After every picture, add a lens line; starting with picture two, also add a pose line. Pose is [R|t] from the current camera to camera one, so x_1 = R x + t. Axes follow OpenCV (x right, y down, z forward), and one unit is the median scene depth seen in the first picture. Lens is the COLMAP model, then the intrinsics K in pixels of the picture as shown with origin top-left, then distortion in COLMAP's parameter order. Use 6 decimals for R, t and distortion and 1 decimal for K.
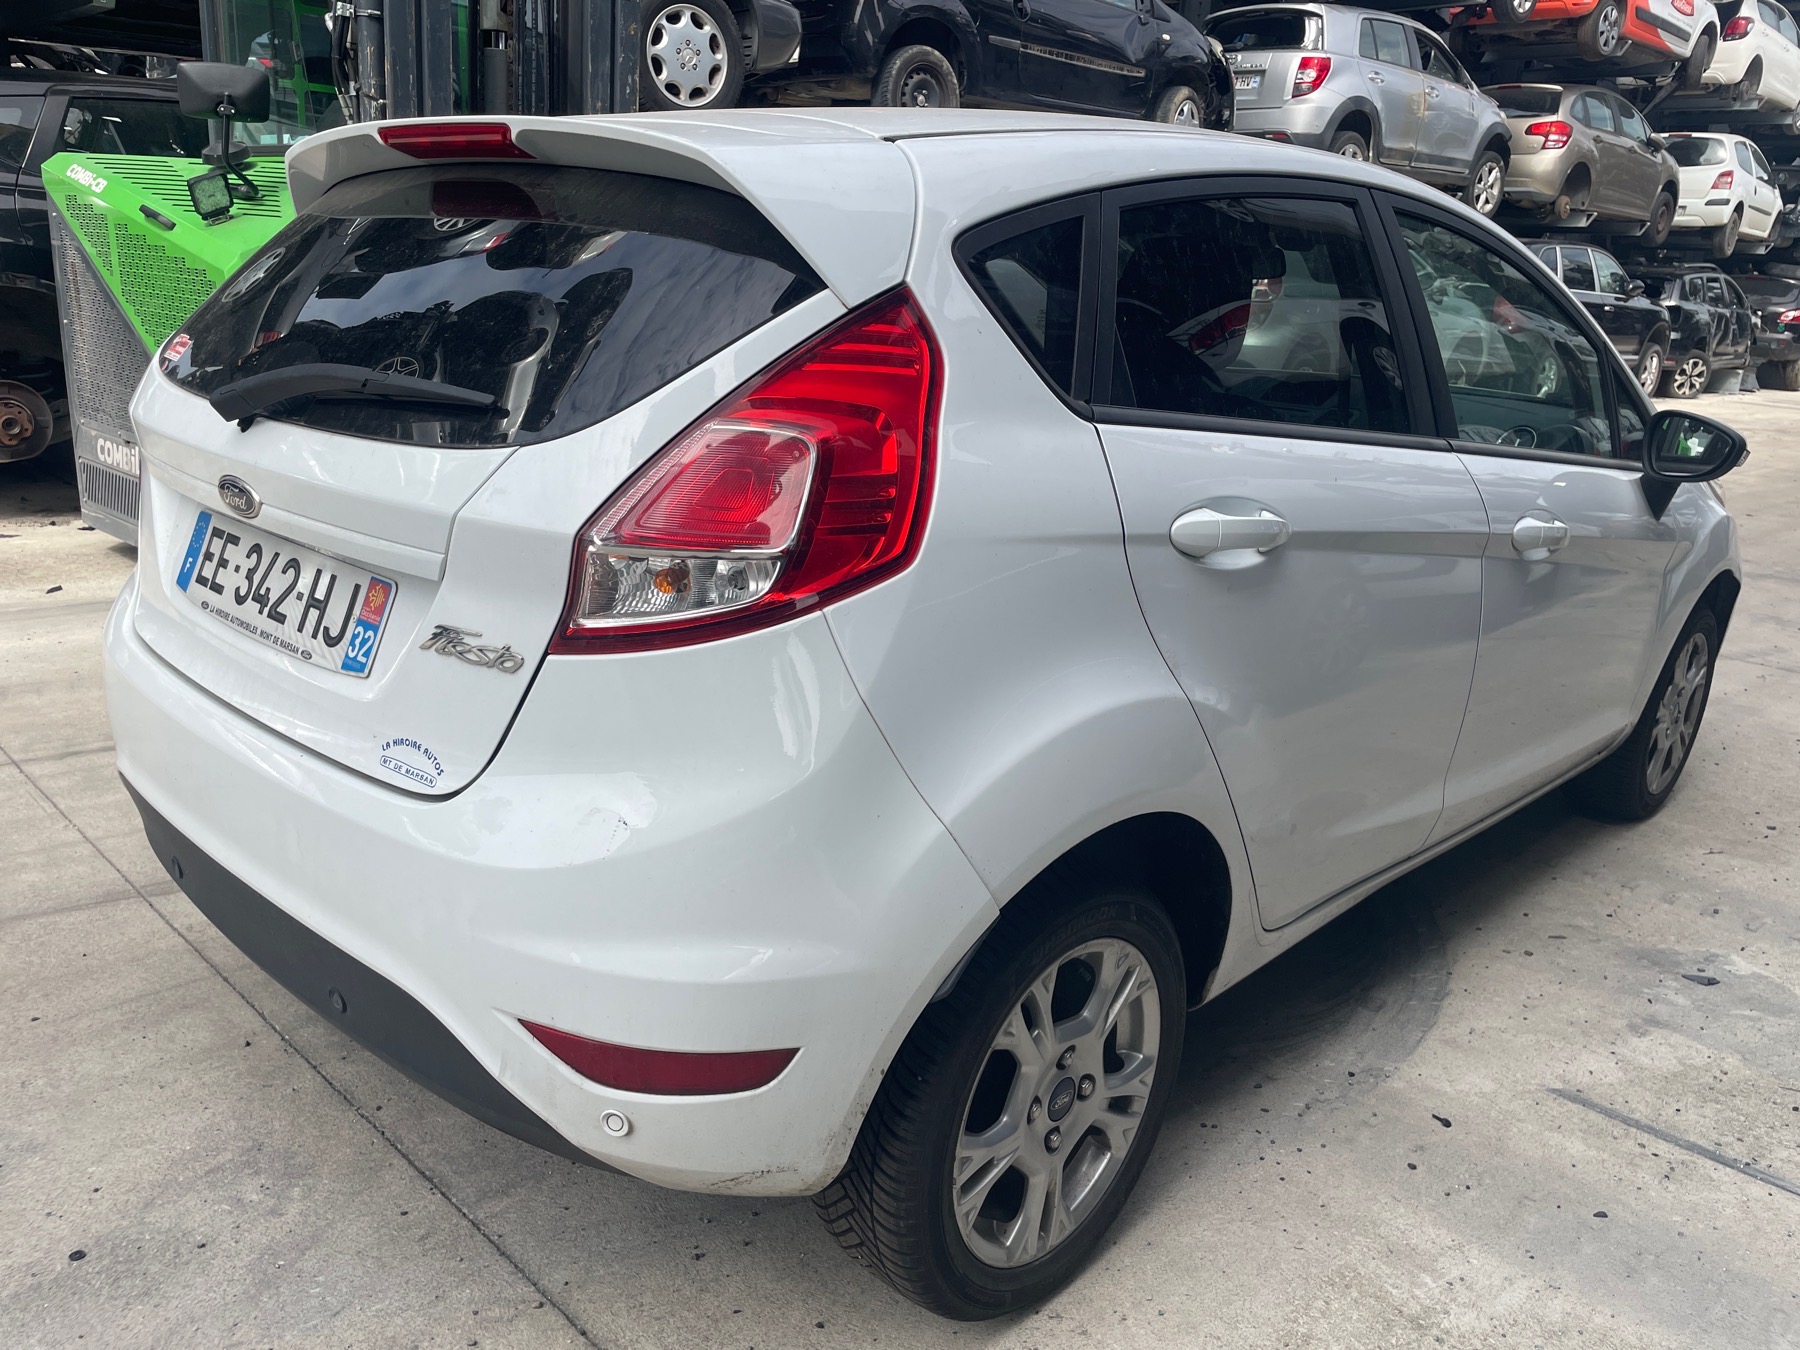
lens RADIAL K [[1414.3, 0, 913.4], [0, 1414.3, 660.2], [0, 0, 1]] dist [-0.000821, -0.007287]
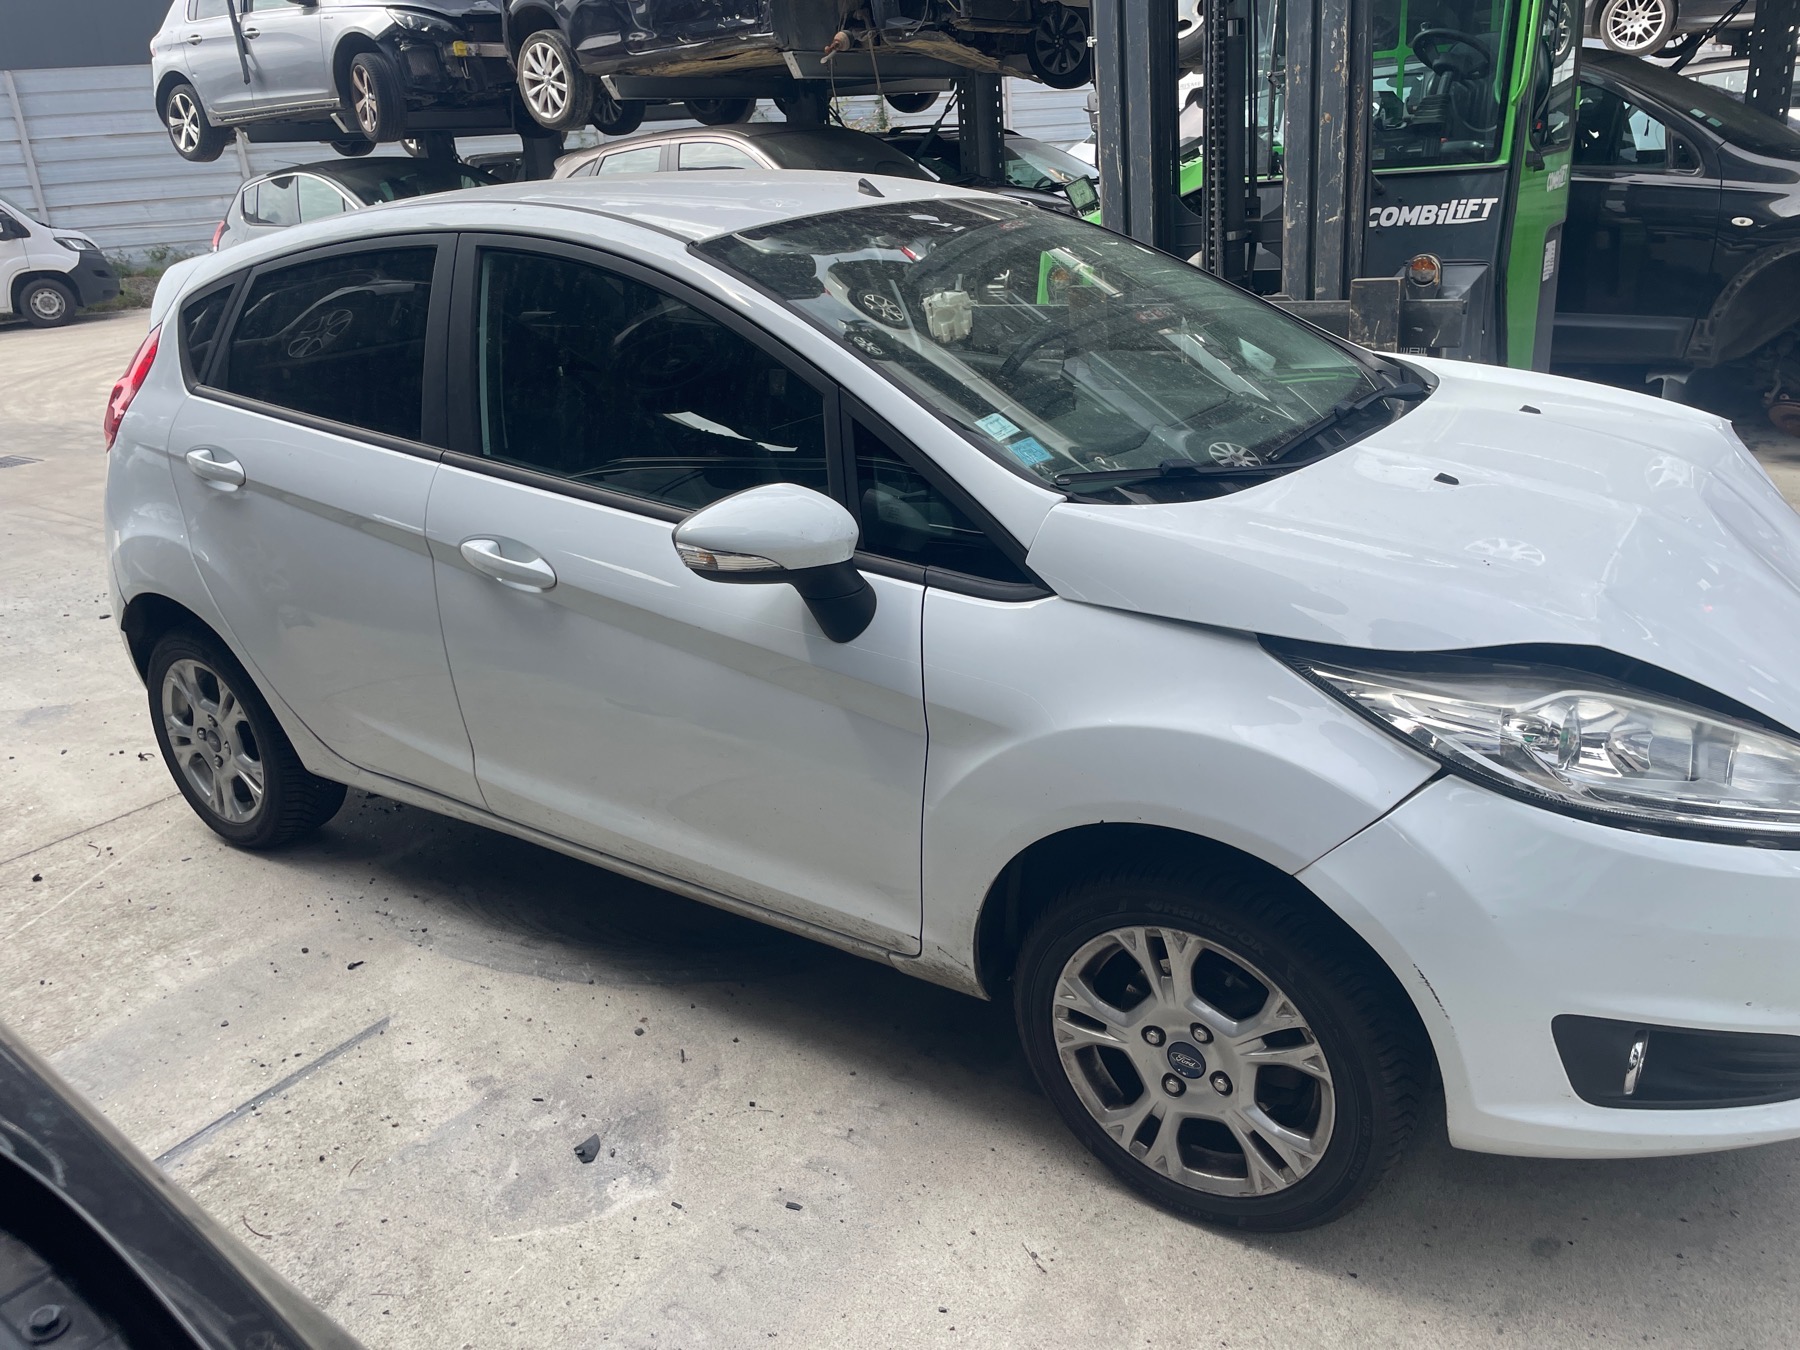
lens RADIAL K [[1375.2, 0, 902.6], [0, 1375.2, 677.9], [0, 0, 1]] dist [0.077670, -0.102879]
pose [[0.139225, 0.289304, -0.947058, 1.445866], [-0.207337, 0.943691, 0.257795, -0.327090], [0.968312, 0.160469, 0.191368, 1.097671]]
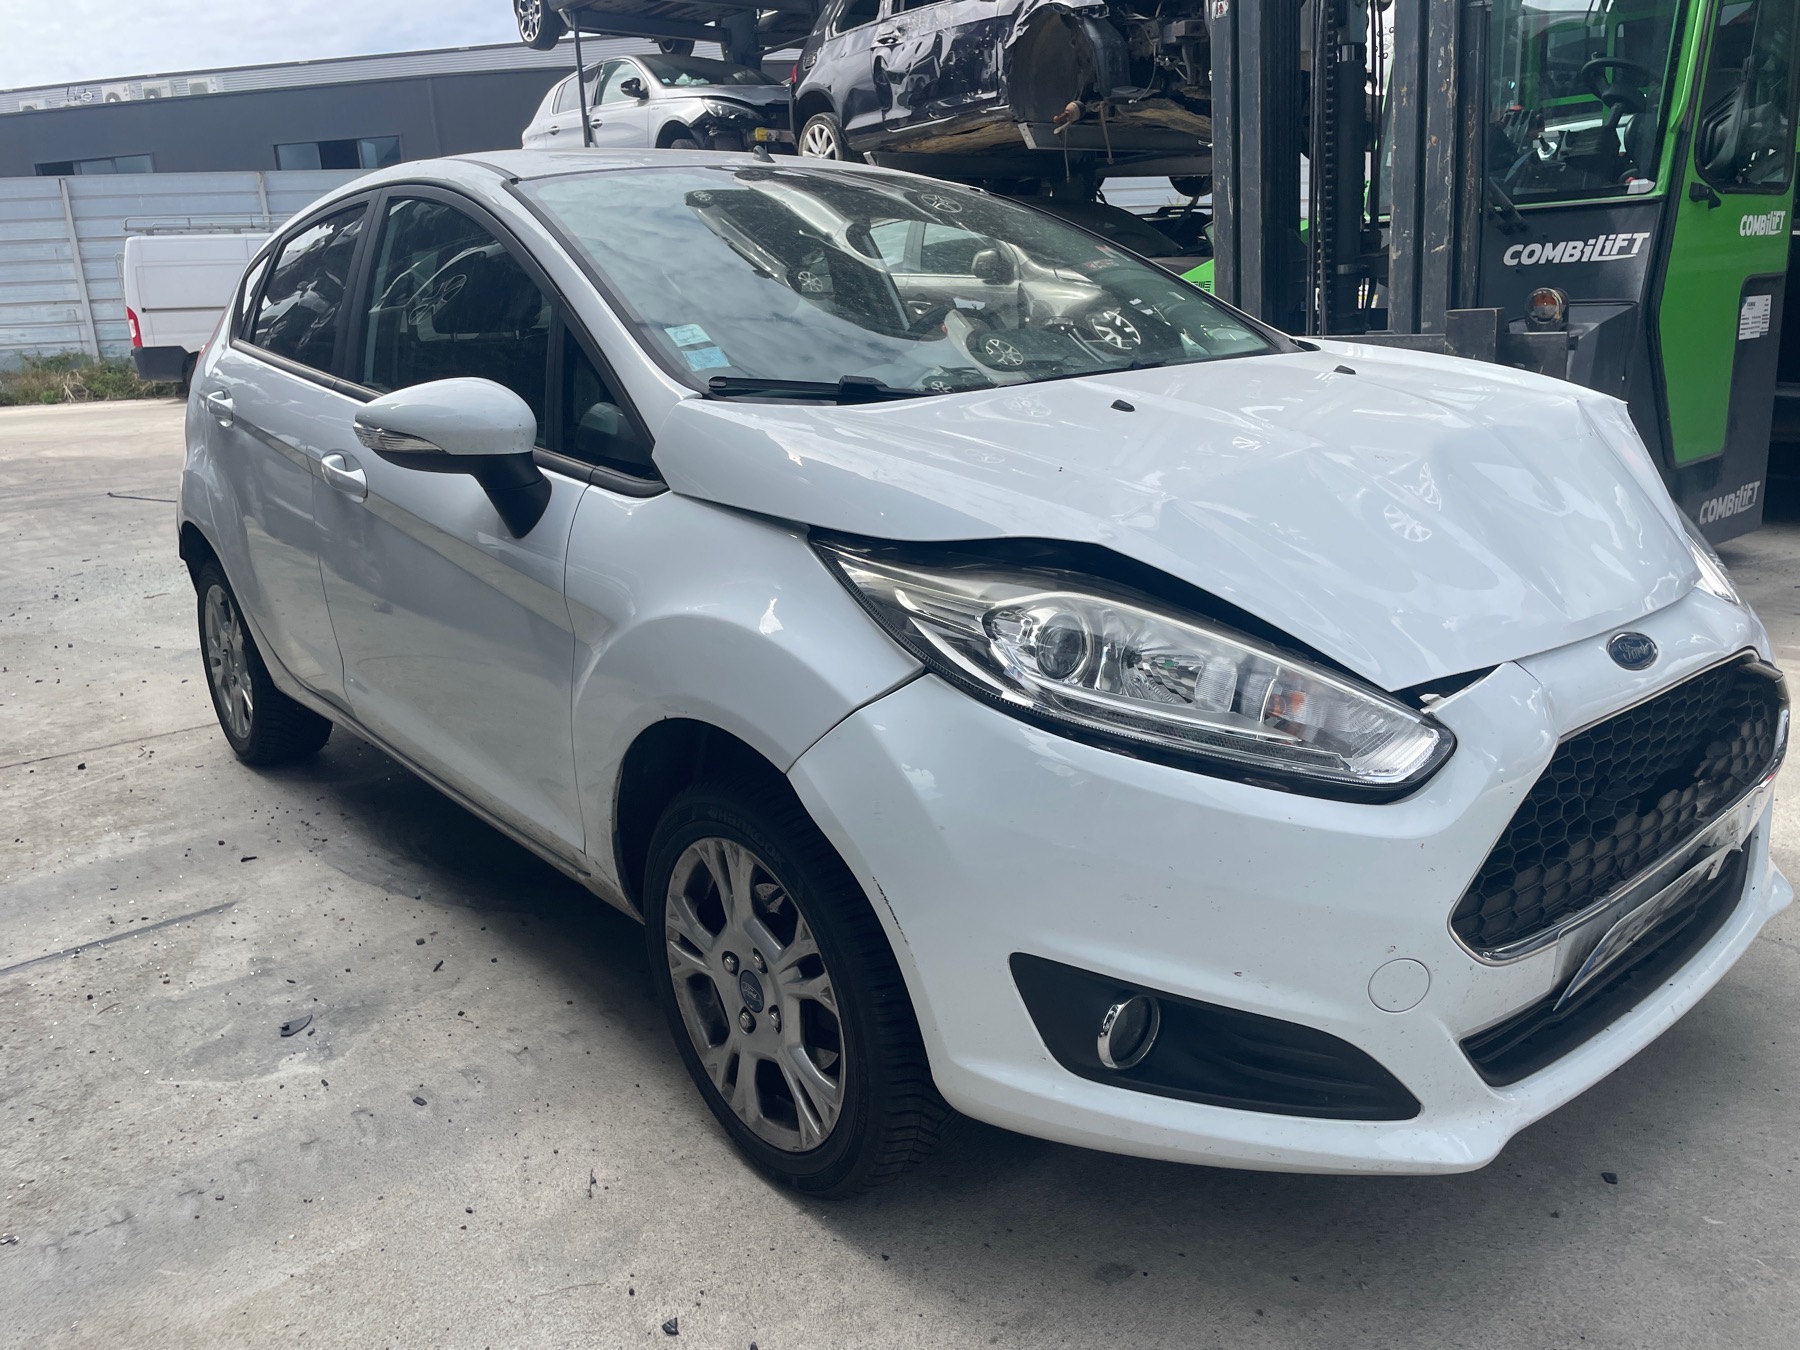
lens RADIAL K [[1375.2, 0, 900.7], [0, 1375.2, 663.3], [0, 0, 1]] dist [0.077670, -0.102879]
pose [[-0.132145, 0.208840, -0.968981, 1.449771], [-0.241692, 0.941260, 0.235826, -0.308413], [0.961313, 0.265358, -0.073908, 1.528457]]
